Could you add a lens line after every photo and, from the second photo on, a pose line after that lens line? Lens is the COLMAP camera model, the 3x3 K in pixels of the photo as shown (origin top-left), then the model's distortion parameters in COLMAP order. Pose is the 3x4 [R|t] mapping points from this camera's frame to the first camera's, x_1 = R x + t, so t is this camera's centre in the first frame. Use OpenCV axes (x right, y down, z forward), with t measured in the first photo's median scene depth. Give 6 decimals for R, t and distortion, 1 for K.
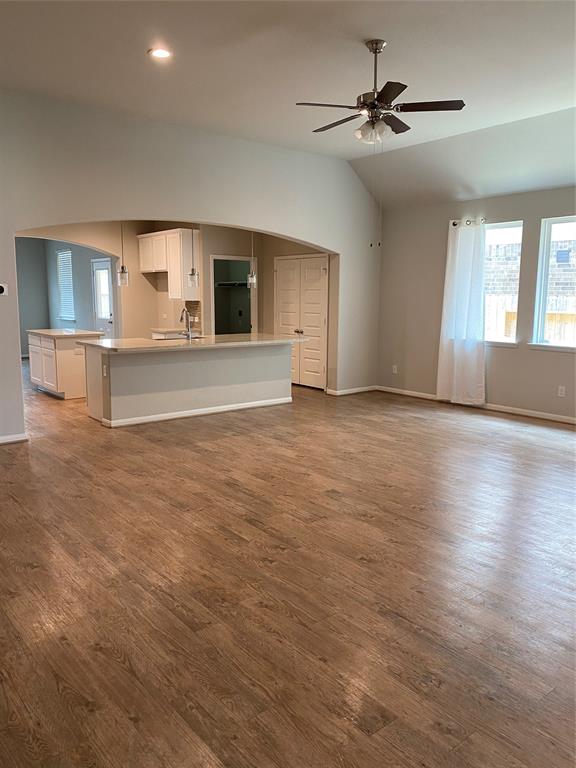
lens RADIAL K [[595.3, 0, 288.7], [0, 595.3, 387.8], [0, 0, 1]] dist [0.008745, -0.012903]
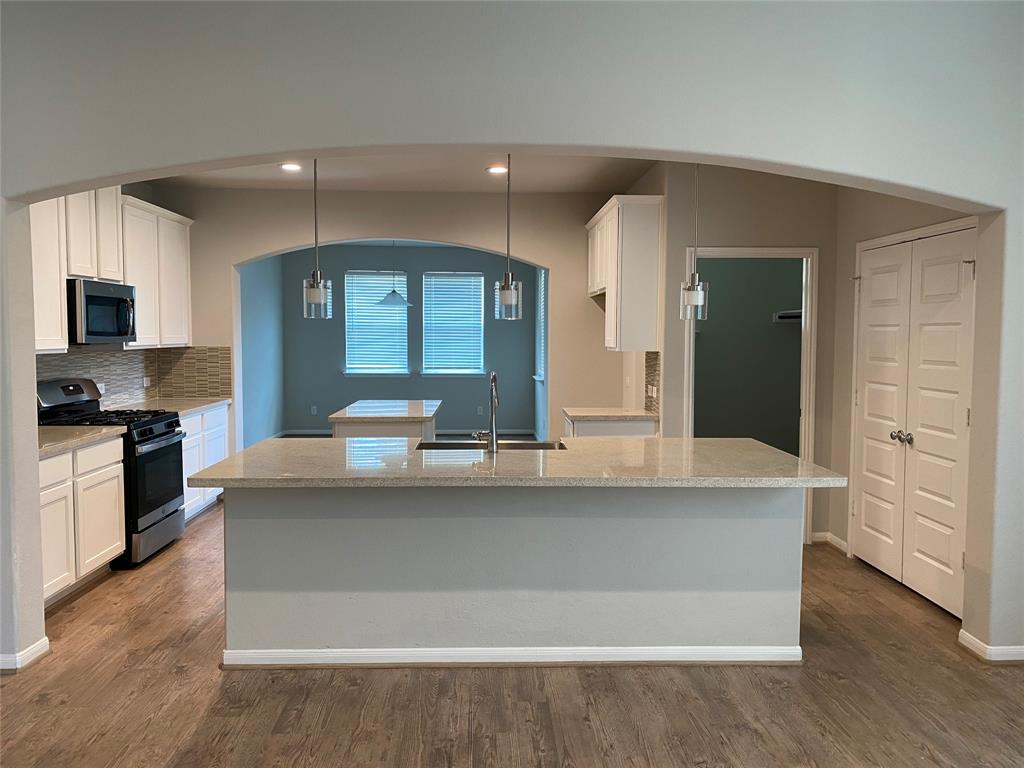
lens RADIAL K [[793.7, 0, 507.9], [0, 793.7, 381.6], [0, 0, 1]] dist [0.008745, -0.012903]
pose [[0.795791, 0.034132, -0.604608, 0.234989], [-0.095479, 0.992994, -0.069613, -0.142626], [0.597997, 0.113125, 0.793475, 0.926110]]
